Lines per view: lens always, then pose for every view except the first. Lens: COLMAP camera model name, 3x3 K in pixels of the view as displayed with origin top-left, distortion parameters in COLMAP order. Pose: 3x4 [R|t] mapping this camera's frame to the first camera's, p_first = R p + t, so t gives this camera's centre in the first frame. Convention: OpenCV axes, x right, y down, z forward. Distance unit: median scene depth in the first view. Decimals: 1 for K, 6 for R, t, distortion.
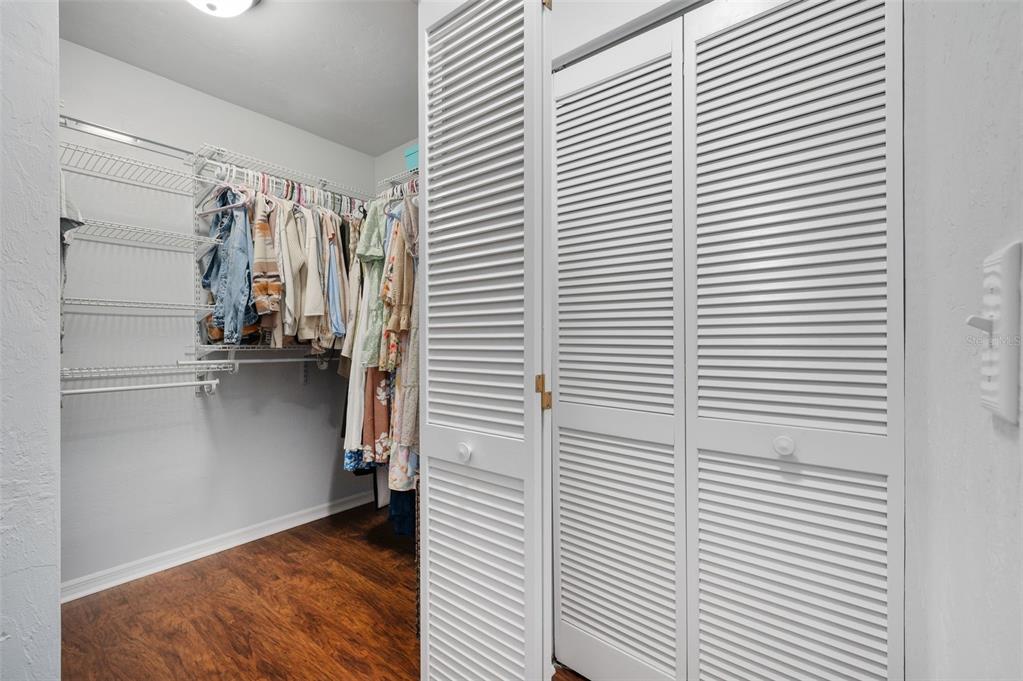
lens RADIAL K [[407.6, 0, 516.0], [0, 407.6, 343.4], [0, 0, 1]] dist [-0.000349, -0.000414]
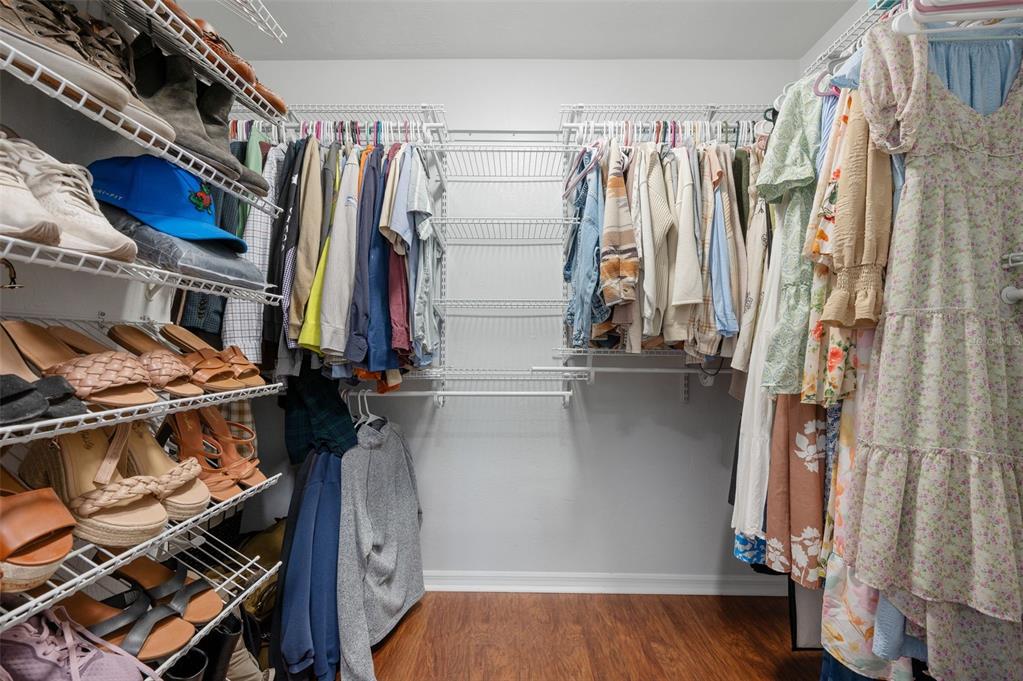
lens RADIAL K [[407.6, 0, 518.8], [0, 407.6, 345.0], [0, 0, 1]] dist [-0.000349, -0.000414]
pose [[0.593327, 0.006210, -0.804937, -0.135402], [-0.010289, 0.999947, 0.000130, -0.000951], [0.804896, 0.008205, 0.593360, 0.410840]]
